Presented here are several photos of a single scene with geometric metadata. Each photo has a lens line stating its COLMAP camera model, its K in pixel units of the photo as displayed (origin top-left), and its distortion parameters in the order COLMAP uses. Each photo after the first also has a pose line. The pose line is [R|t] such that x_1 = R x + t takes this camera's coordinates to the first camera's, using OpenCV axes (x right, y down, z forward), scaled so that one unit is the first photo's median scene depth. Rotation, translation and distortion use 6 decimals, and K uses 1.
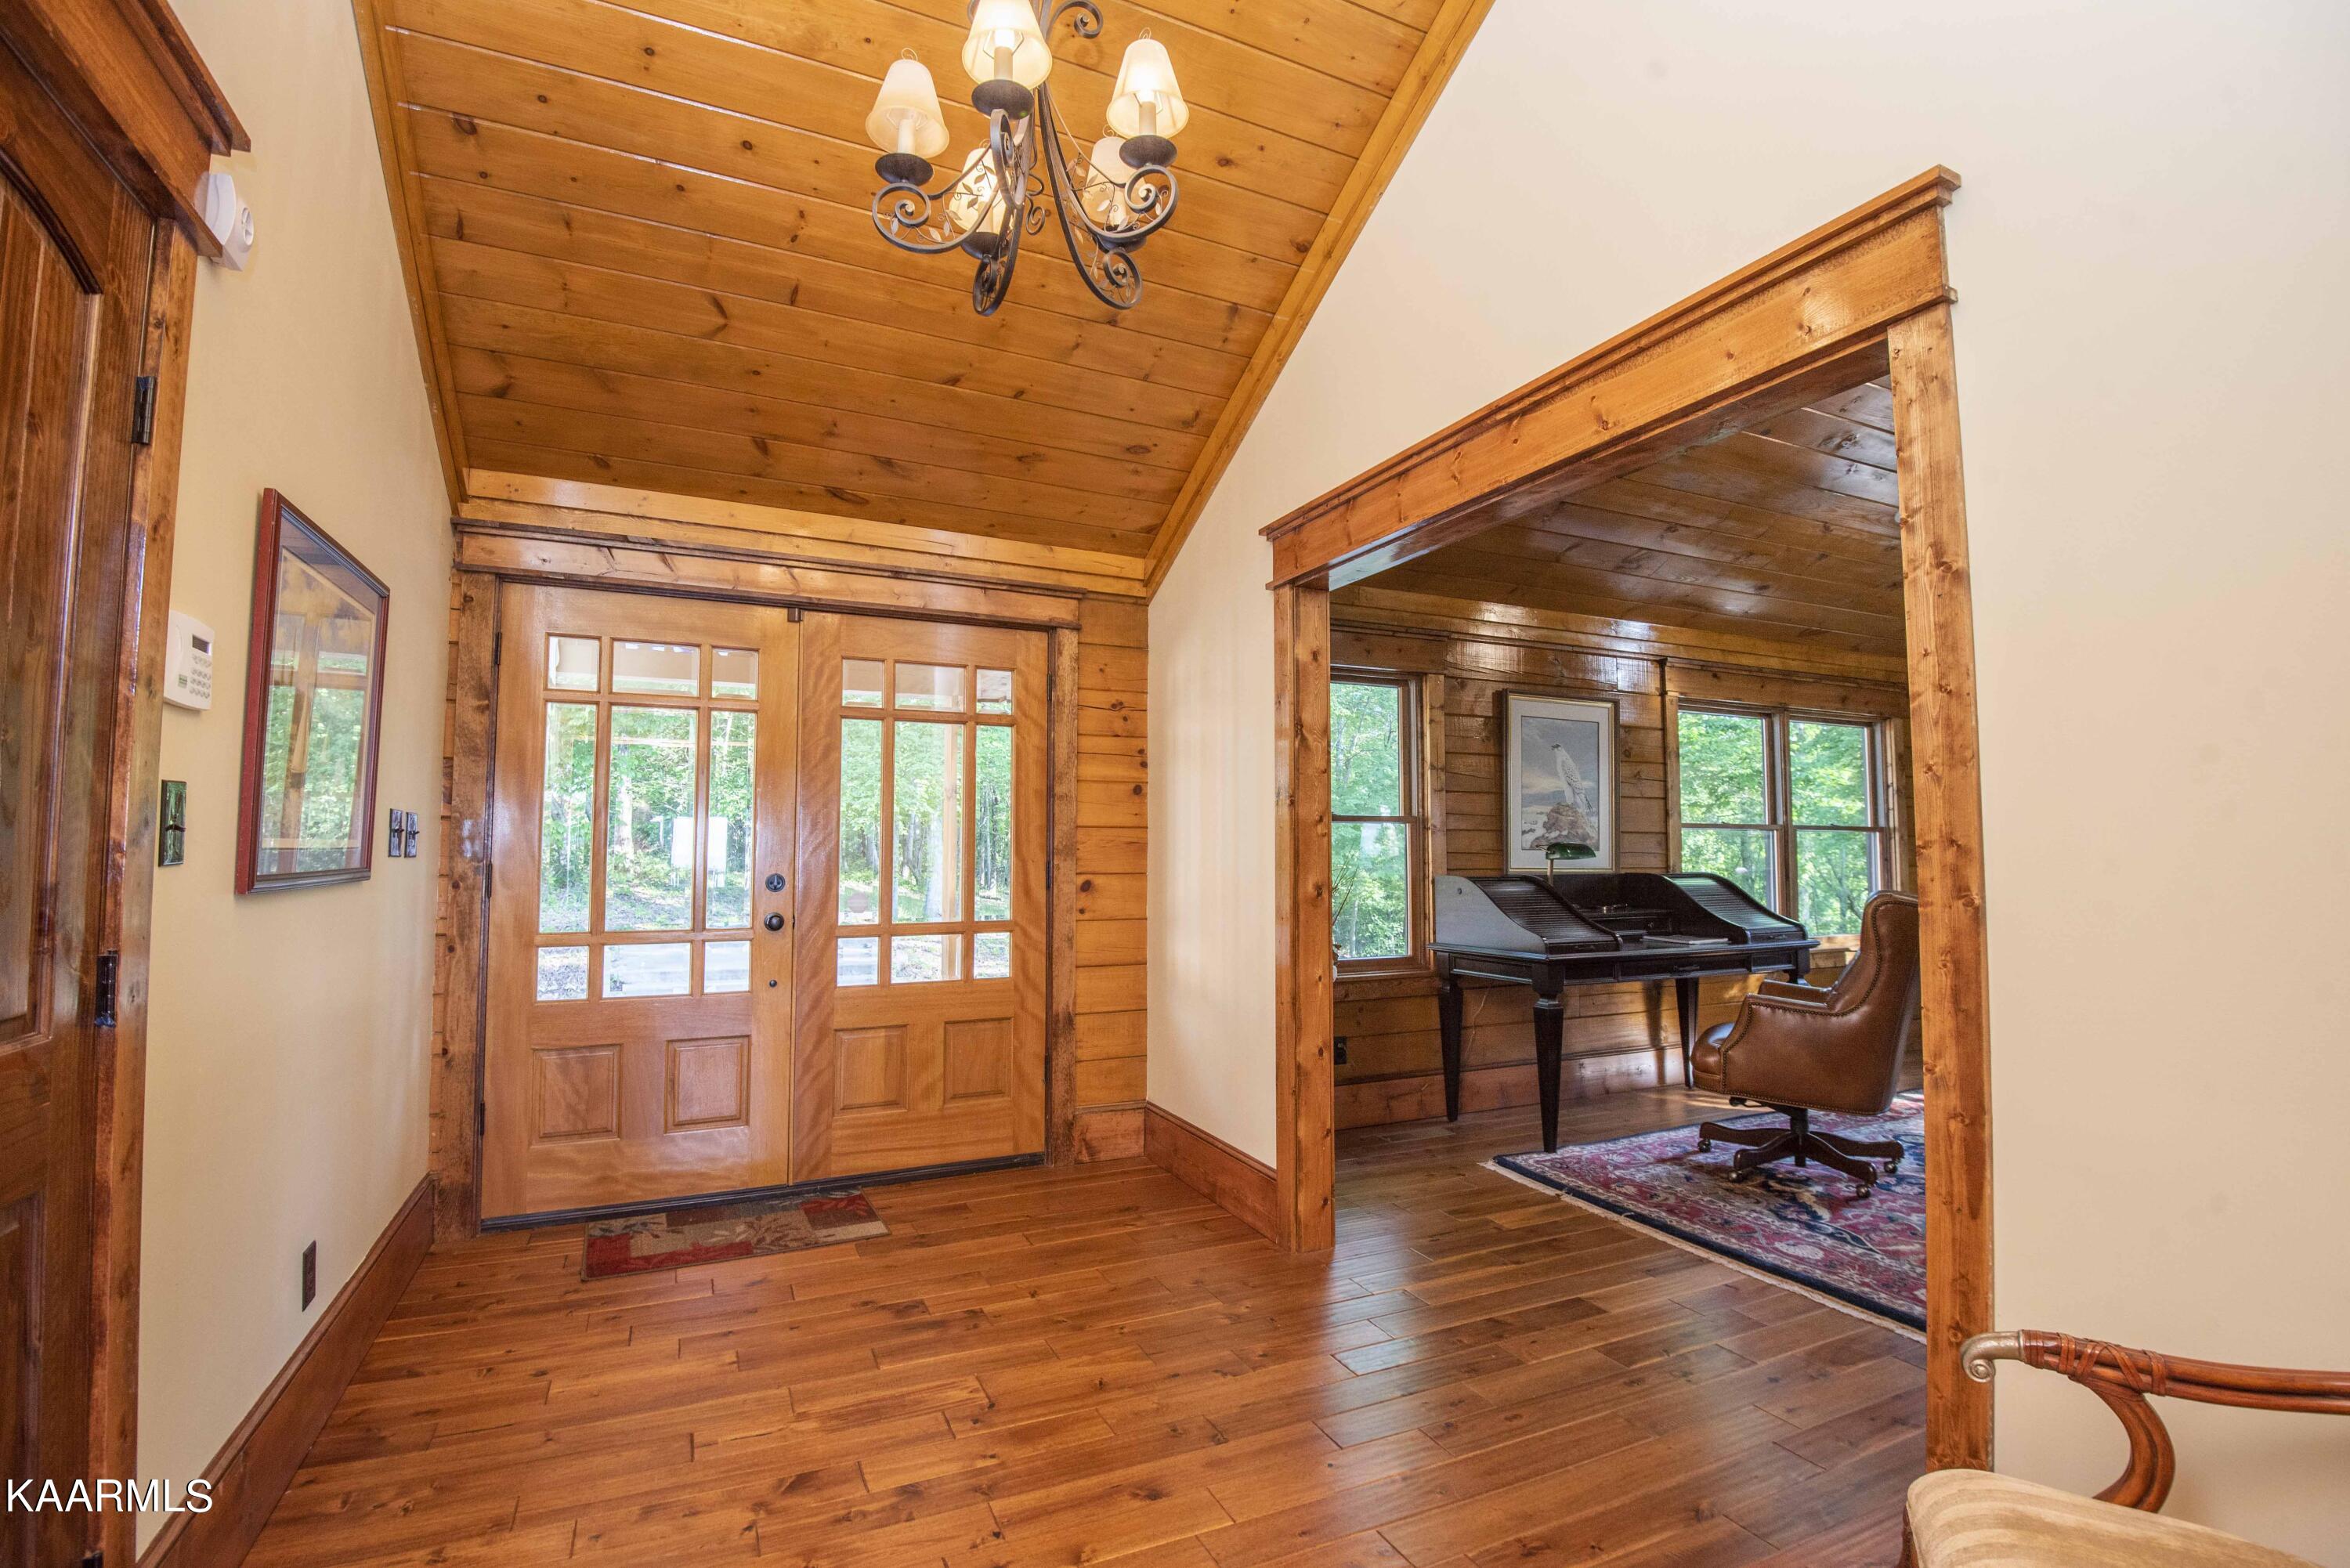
lens RADIAL K [[1068.0, 0, 1186.7], [0, 1068.0, 788.2], [0, 0, 1]] dist [-0.013871, -0.017015]
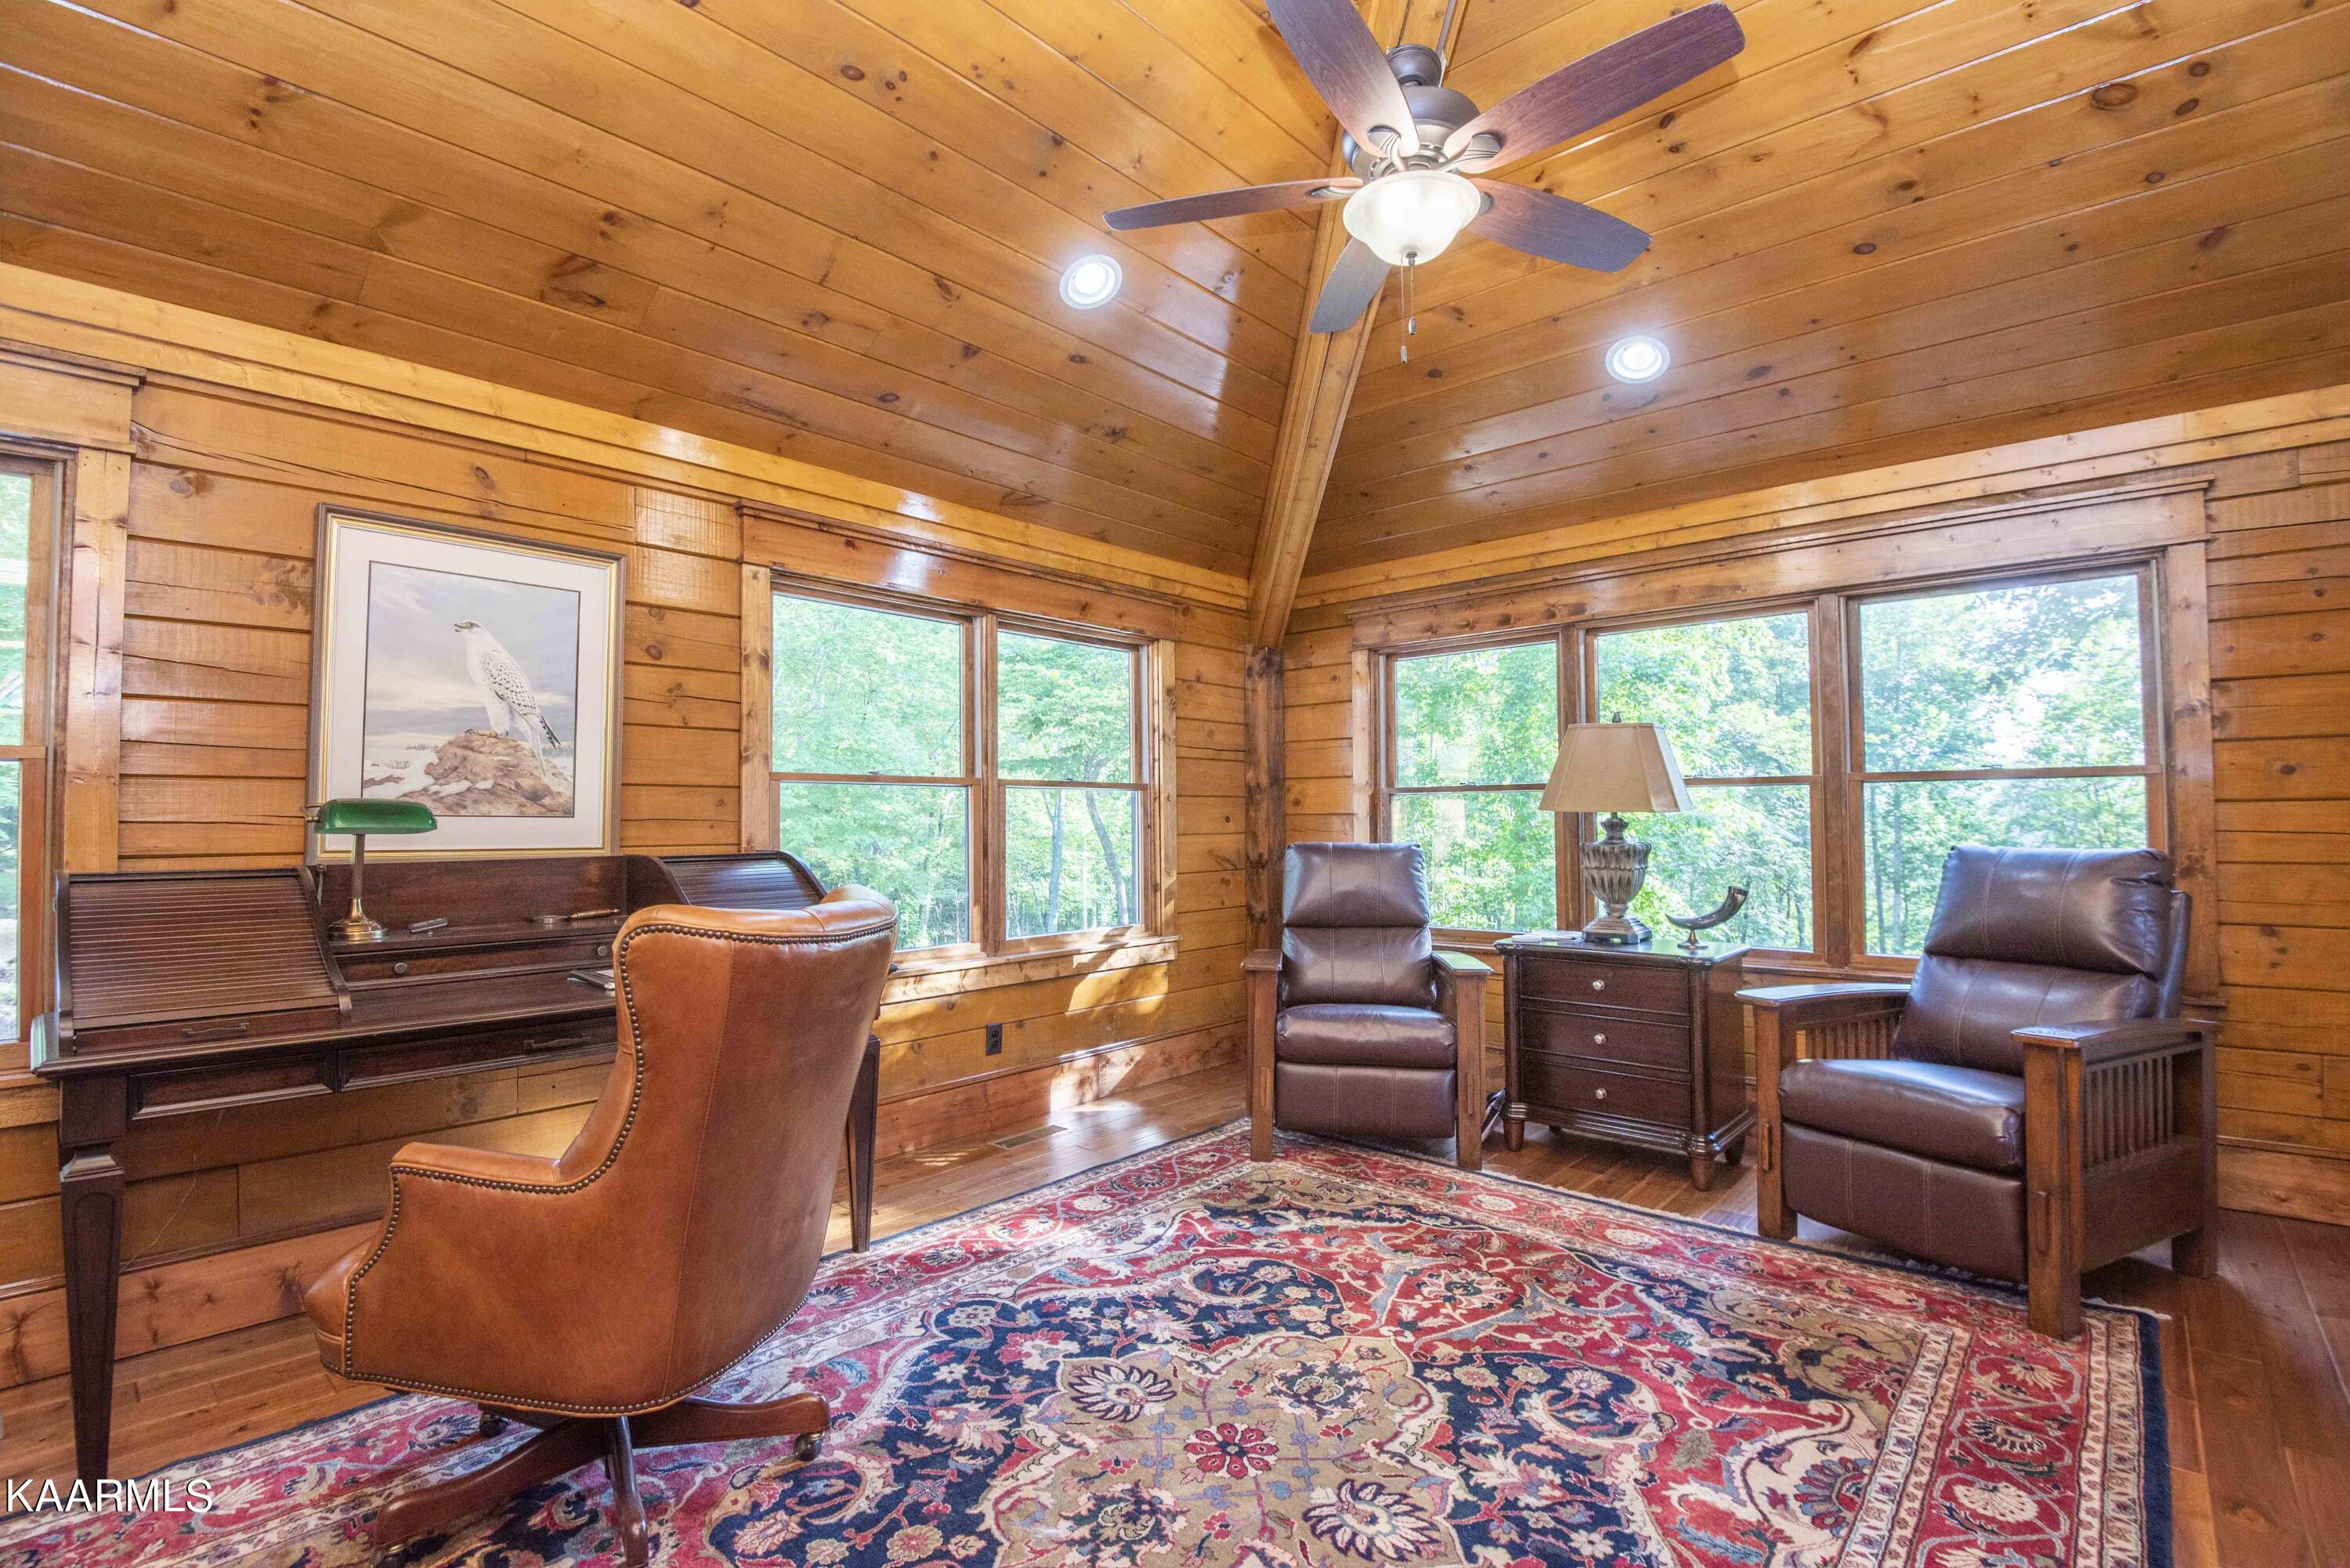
lens RADIAL K [[1068.0, 0, 1186.7], [0, 1068.0, 788.2], [0, 0, 1]] dist [-0.013871, -0.017015]
pose [[0.917535, 0.007005, 0.397593, 0.442165], [-0.018754, 0.999495, 0.025670, 0.021785], [-0.397212, -0.031009, 0.917203, 0.335986]]
